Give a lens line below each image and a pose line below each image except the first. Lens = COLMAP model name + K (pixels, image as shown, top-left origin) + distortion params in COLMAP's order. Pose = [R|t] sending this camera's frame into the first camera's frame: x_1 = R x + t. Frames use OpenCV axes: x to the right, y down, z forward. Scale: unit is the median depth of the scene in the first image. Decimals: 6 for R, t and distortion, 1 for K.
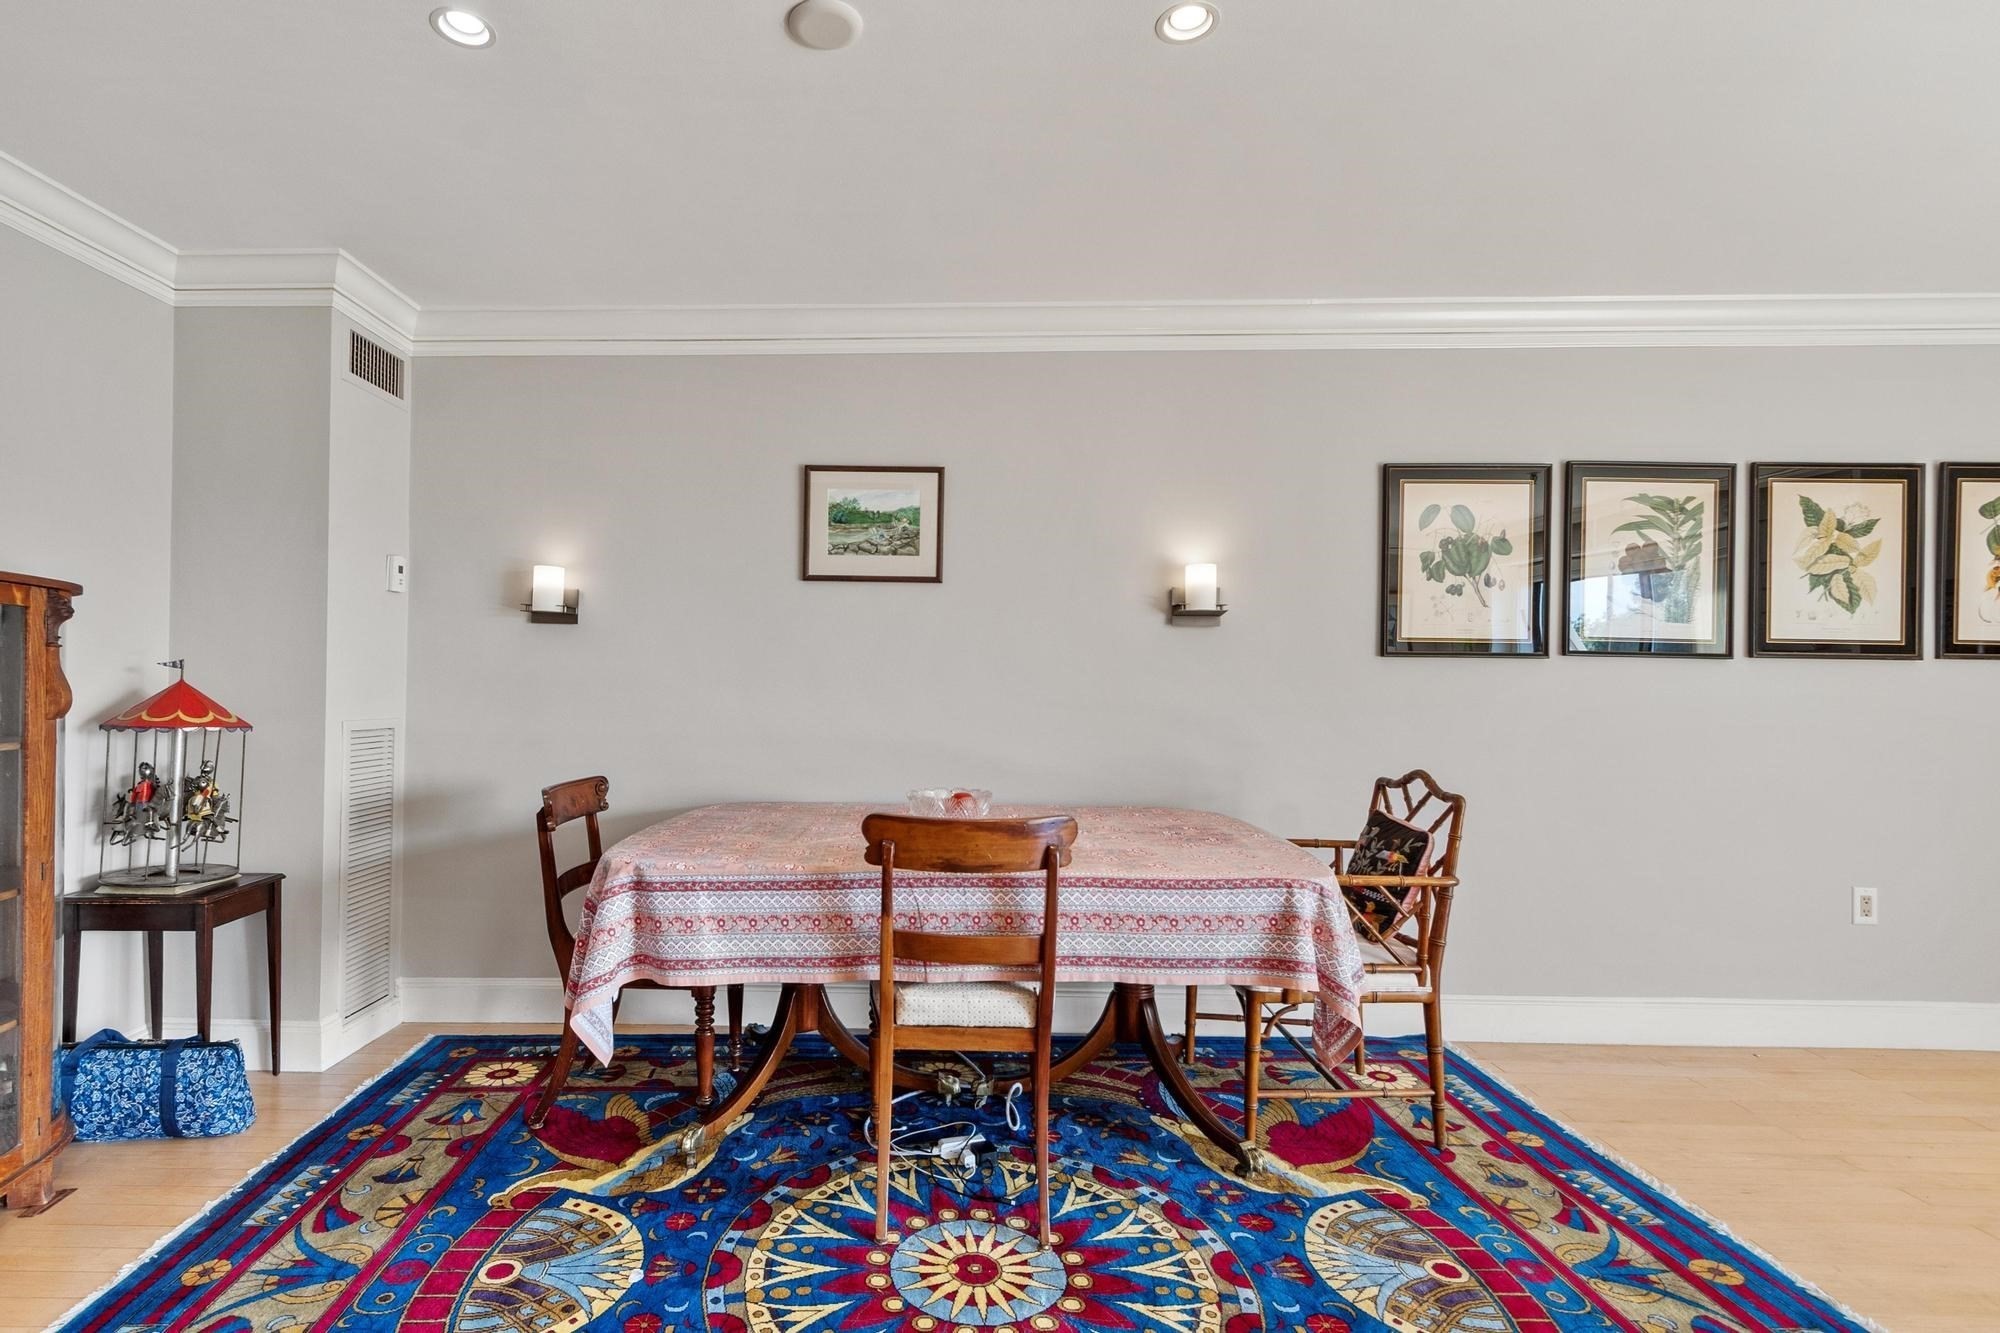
lens RADIAL K [[963.8, 0, 991.1], [0, 963.8, 677.0], [0, 0, 1]] dist [0.003762, 0.000012]
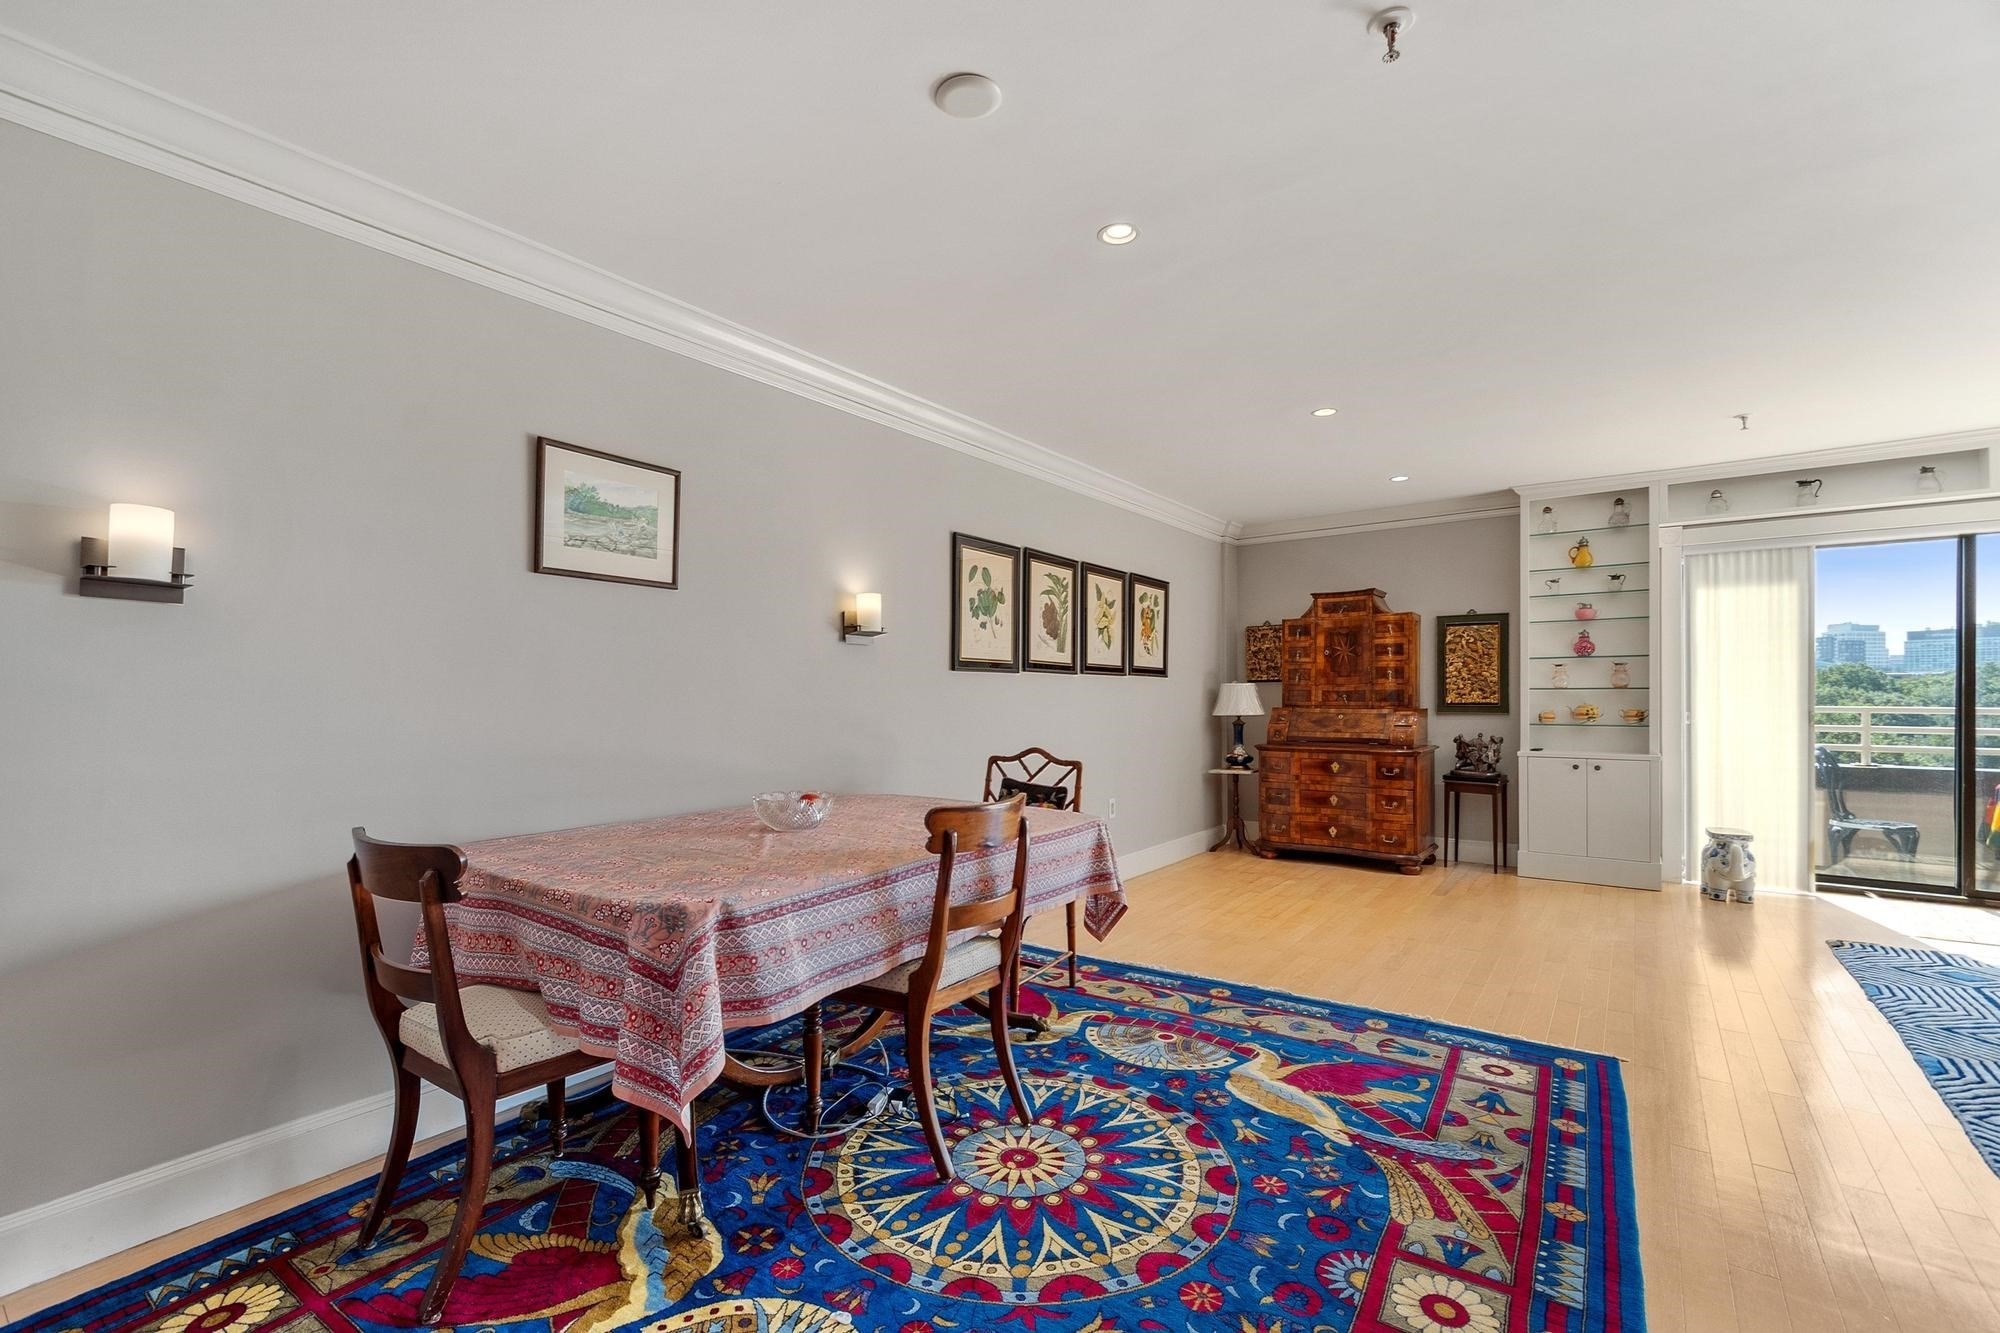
lens RADIAL K [[877.8, 0, 956.5], [0, 877.8, 688.6], [0, 0, 1]] dist [0.003869, -0.001517]
pose [[0.587399, -0.004795, 0.809283, -0.734283], [-0.001619, 0.999973, 0.007099, -0.004164], [-0.809296, -0.005481, 0.587376, 0.296308]]
